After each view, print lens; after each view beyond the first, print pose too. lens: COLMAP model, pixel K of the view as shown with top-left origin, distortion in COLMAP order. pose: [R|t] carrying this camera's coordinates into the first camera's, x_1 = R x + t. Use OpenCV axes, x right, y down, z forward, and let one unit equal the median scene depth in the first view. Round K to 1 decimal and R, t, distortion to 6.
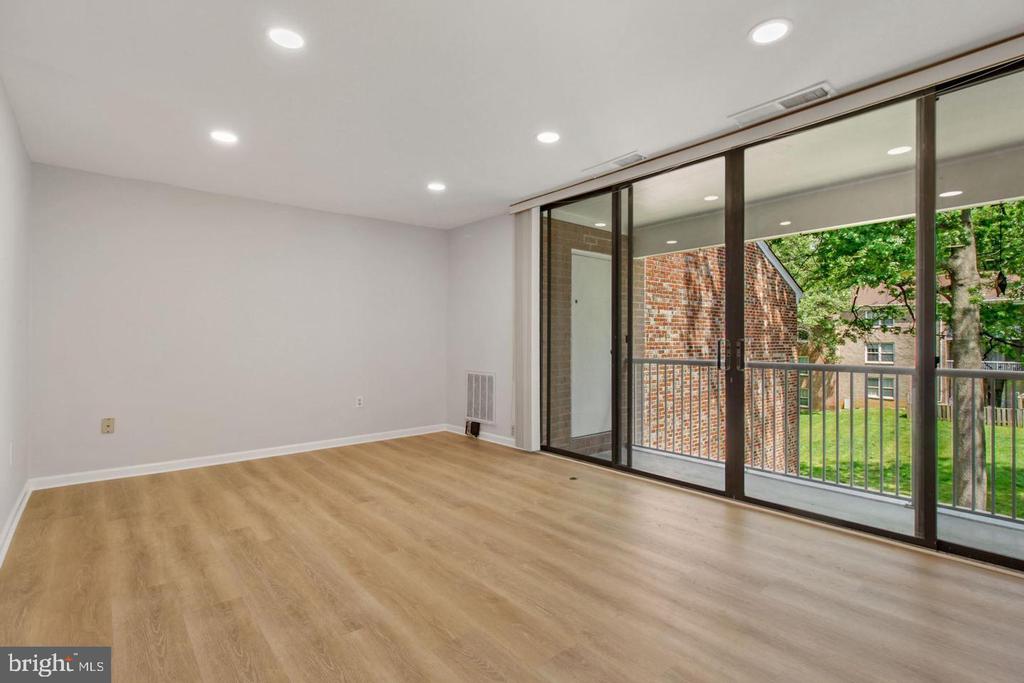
lens RADIAL K [[486.9, 0, 519.4], [0, 486.9, 339.1], [0, 0, 1]] dist [-0.003290, -0.000527]
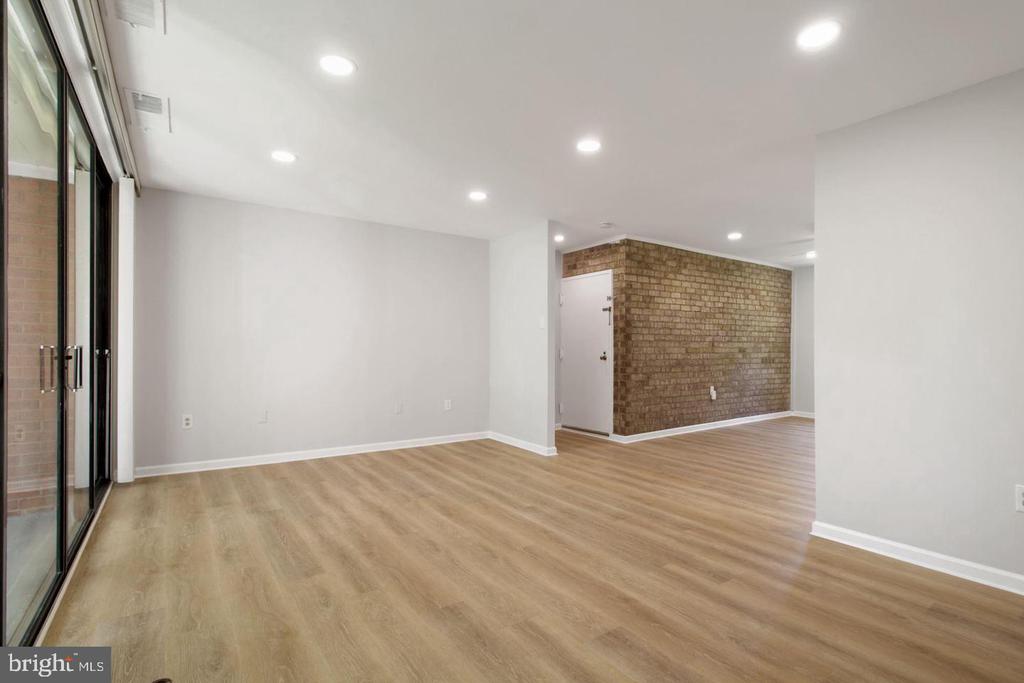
lens RADIAL K [[486.9, 0, 515.5], [0, 486.9, 349.0], [0, 0, 1]] dist [-0.003290, -0.000527]
pose [[-0.994705, -0.008080, 0.102457, -0.310693], [-0.008280, 0.999965, -0.001528, 0.002479], [-0.102441, -0.002368, -0.994736, 1.882379]]
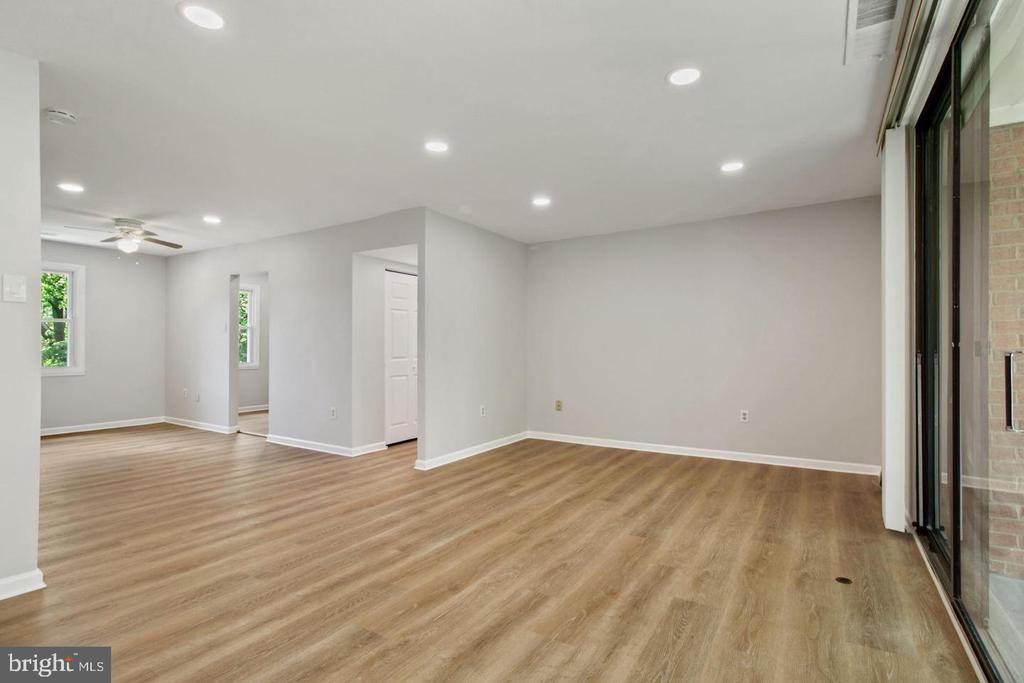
lens RADIAL K [[486.9, 0, 531.9], [0, 486.9, 343.5], [0, 0, 1]] dist [-0.003290, -0.000527]
pose [[0.308884, -0.010326, -0.951044, 0.771920], [0.003628, 0.999947, -0.009678, -0.000587], [0.951093, -0.000461, 0.308905, 0.614785]]
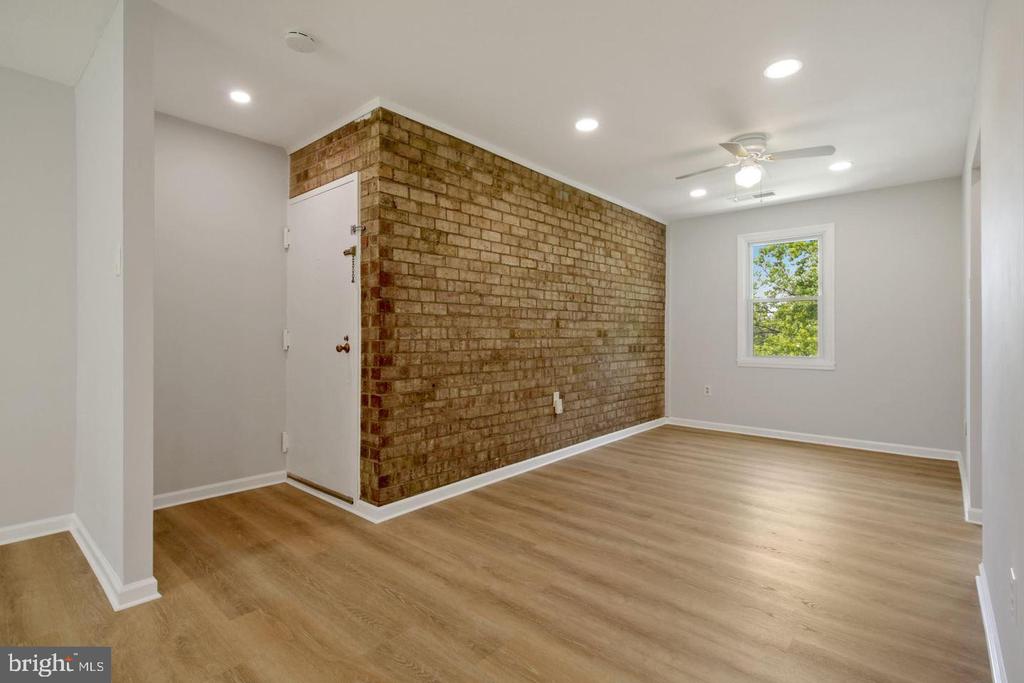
lens RADIAL K [[486.9, 0, 513.7], [0, 486.9, 334.9], [0, 0, 1]] dist [-0.003290, -0.000527]
pose [[-0.990100, -0.006510, -0.140210, -0.693601], [-0.006146, 0.999977, -0.003023, 0.006588], [0.140226, -0.002132, -0.990117, 0.845009]]
